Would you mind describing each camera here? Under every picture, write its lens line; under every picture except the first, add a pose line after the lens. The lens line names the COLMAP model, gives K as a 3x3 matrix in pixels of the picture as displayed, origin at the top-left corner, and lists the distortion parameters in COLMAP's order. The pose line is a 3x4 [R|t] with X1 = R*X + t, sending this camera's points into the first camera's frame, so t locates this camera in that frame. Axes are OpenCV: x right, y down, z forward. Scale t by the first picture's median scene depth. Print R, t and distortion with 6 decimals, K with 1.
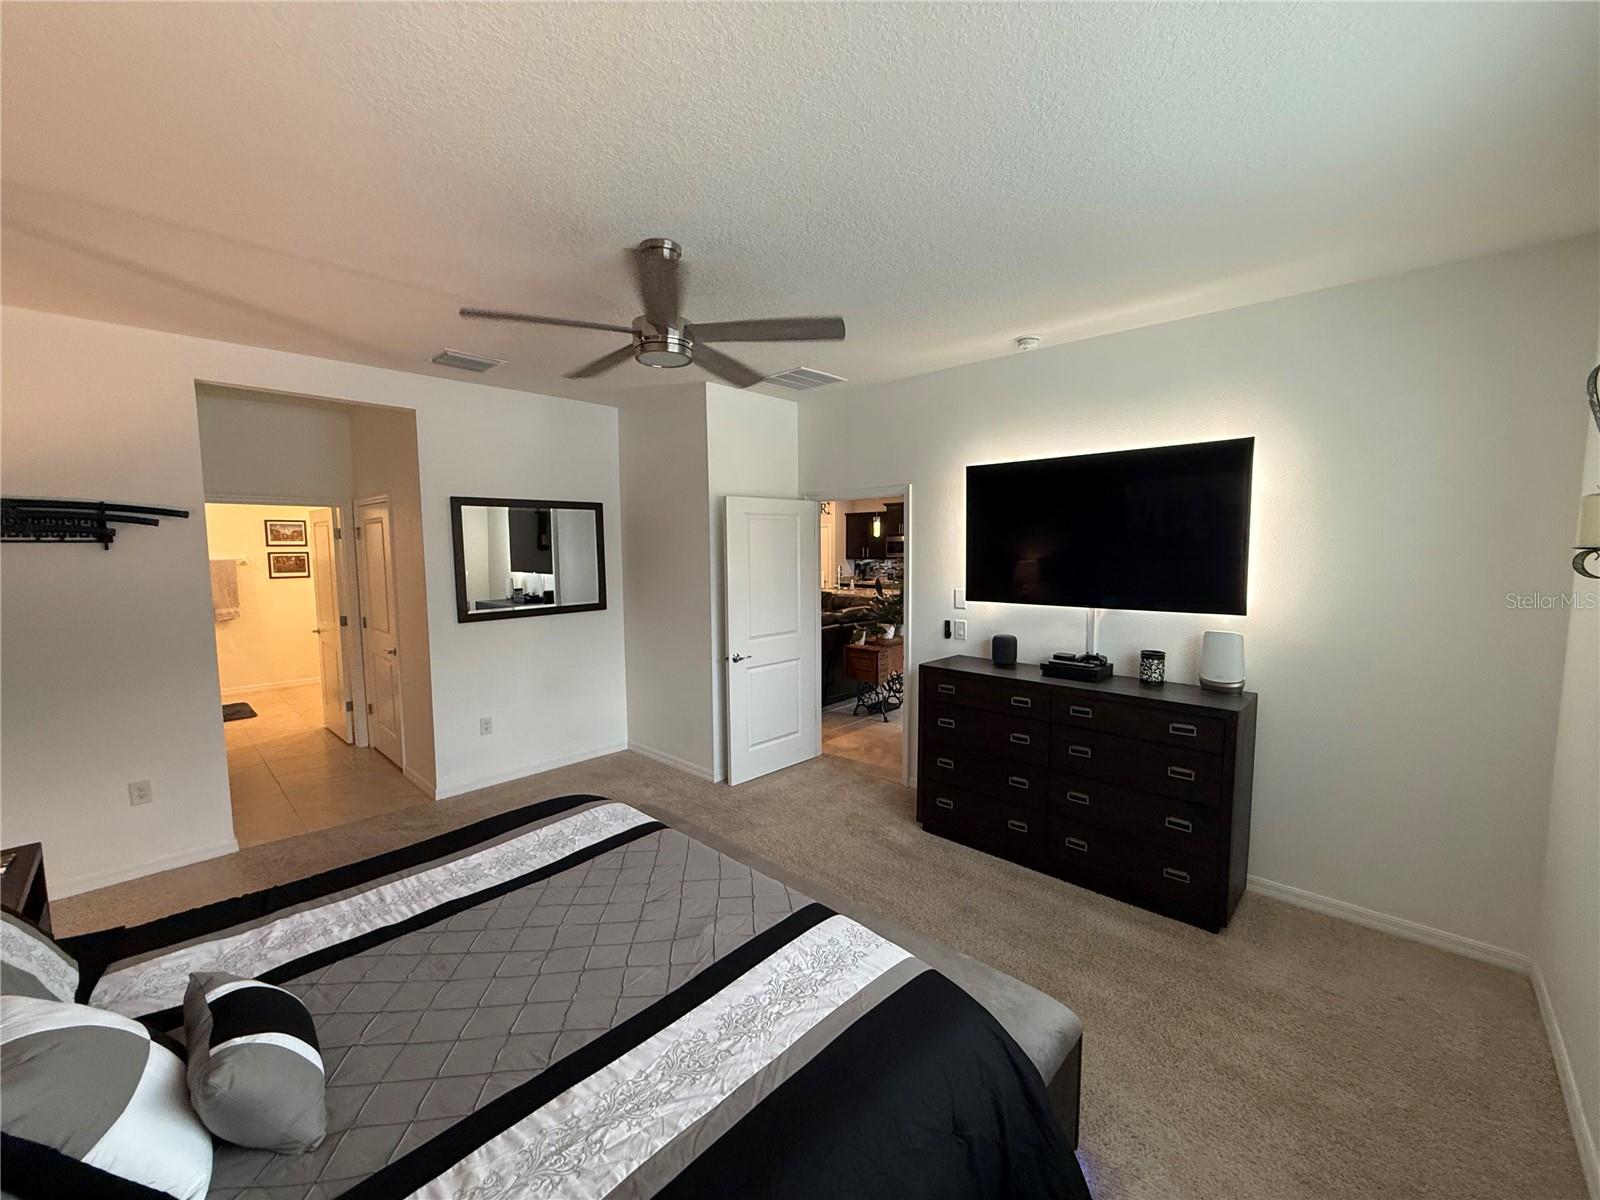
lens RADIAL K [[634.8, 0, 797.5], [0, 634.8, 598.5], [0, 0, 1]] dist [0.000084, -0.000606]
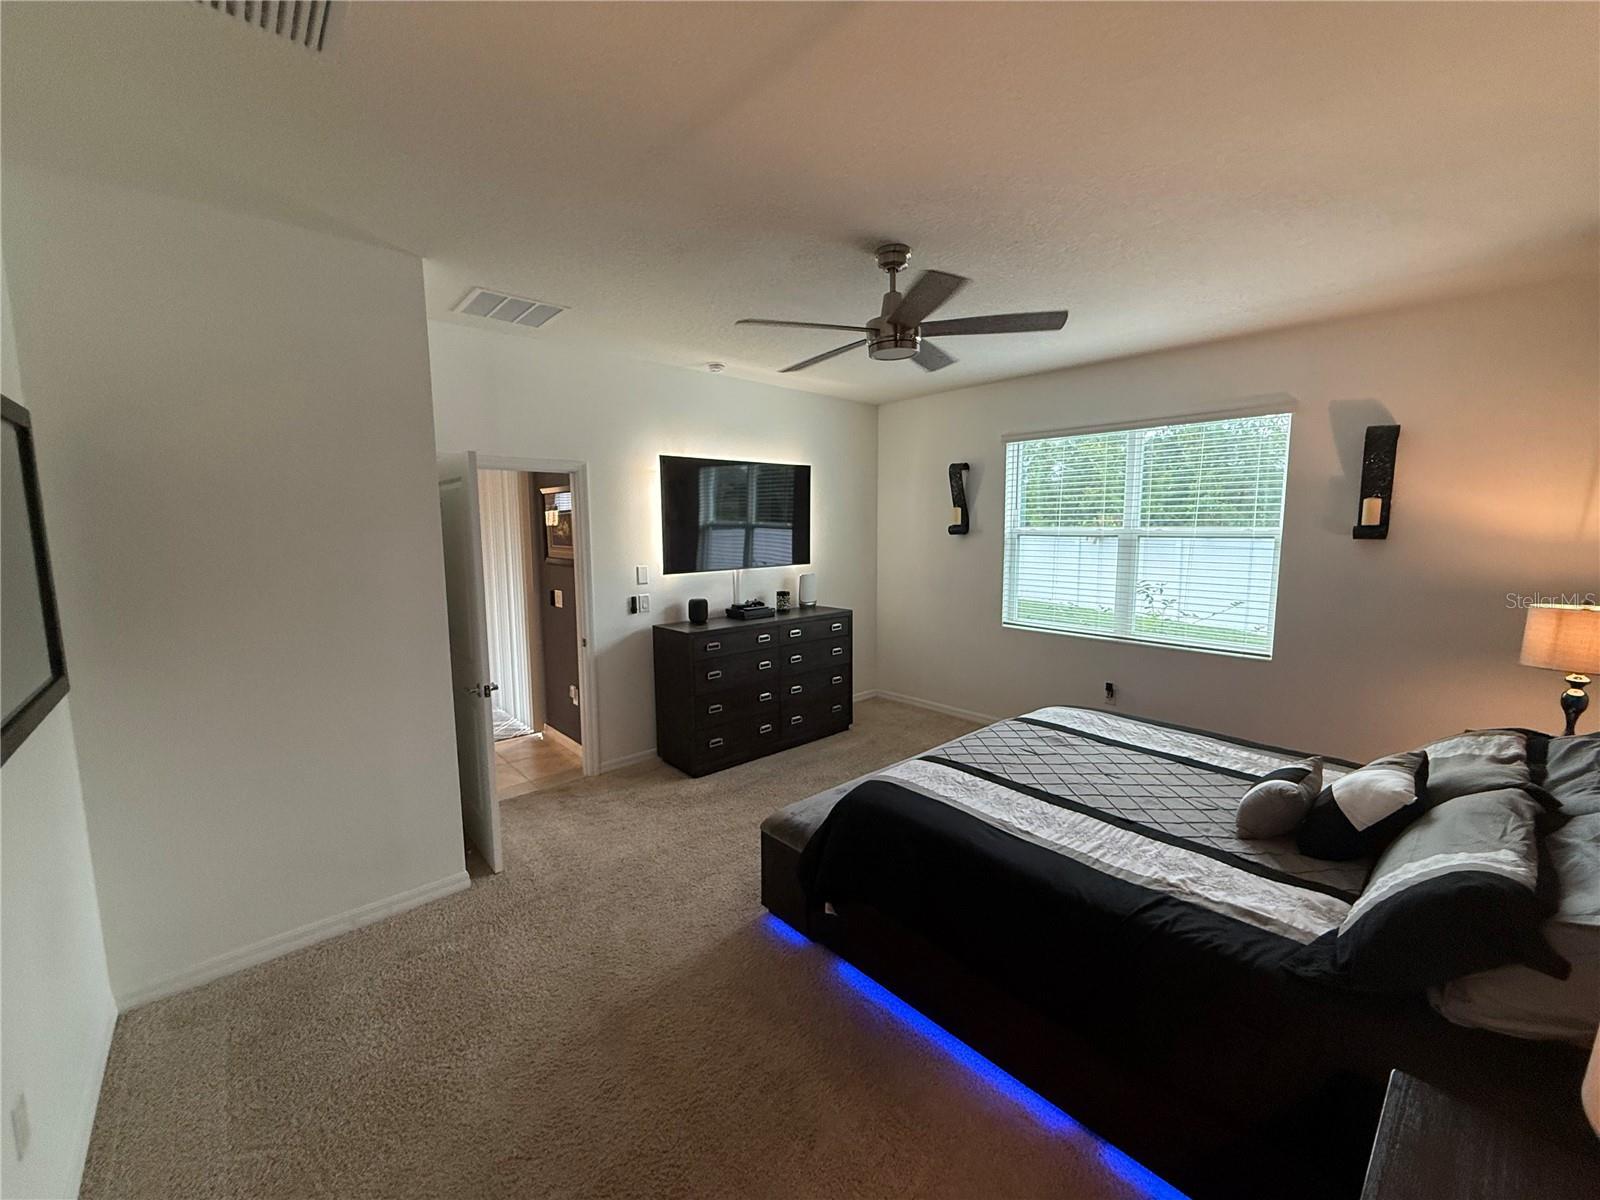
lens RADIAL K [[634.8, 0, 794.7], [0, 634.8, 597.8], [0, 0, 1]] dist [0.000084, -0.000606]
pose [[0.074044, -0.107391, 0.991456, -0.981771], [0.091001, 0.990765, 0.100520, -0.056309], [-0.993094, 0.082780, 0.083133, 0.794151]]
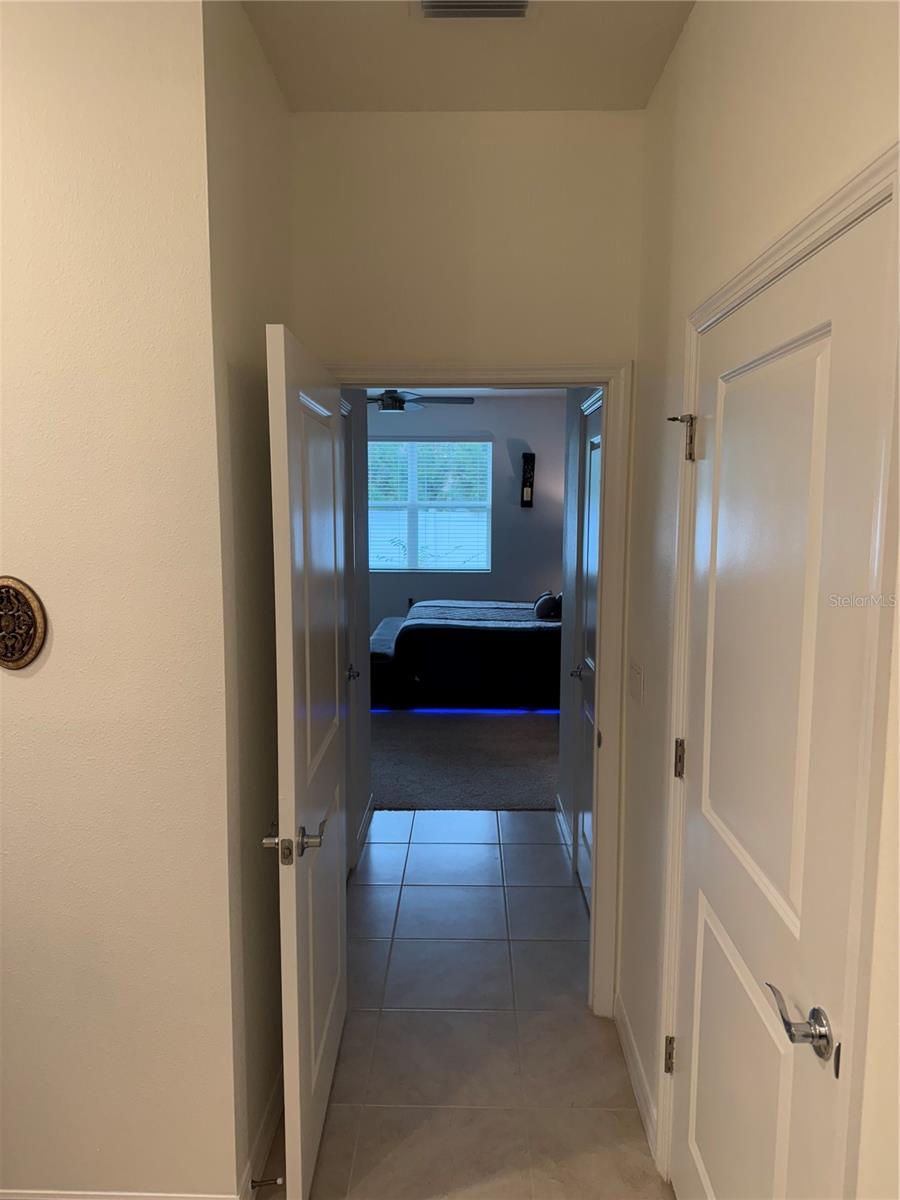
lens RADIAL K [[830.8, 0, 447.3], [0, 830.8, 601.3], [0, 0, 1]] dist [0.003608, 0.000078]
pose [[-0.668680, -0.088325, 0.738286, -1.817145], [0.066666, 0.981799, 0.177838, -0.170331], [-0.740556, 0.168135, -0.650621, 2.050862]]
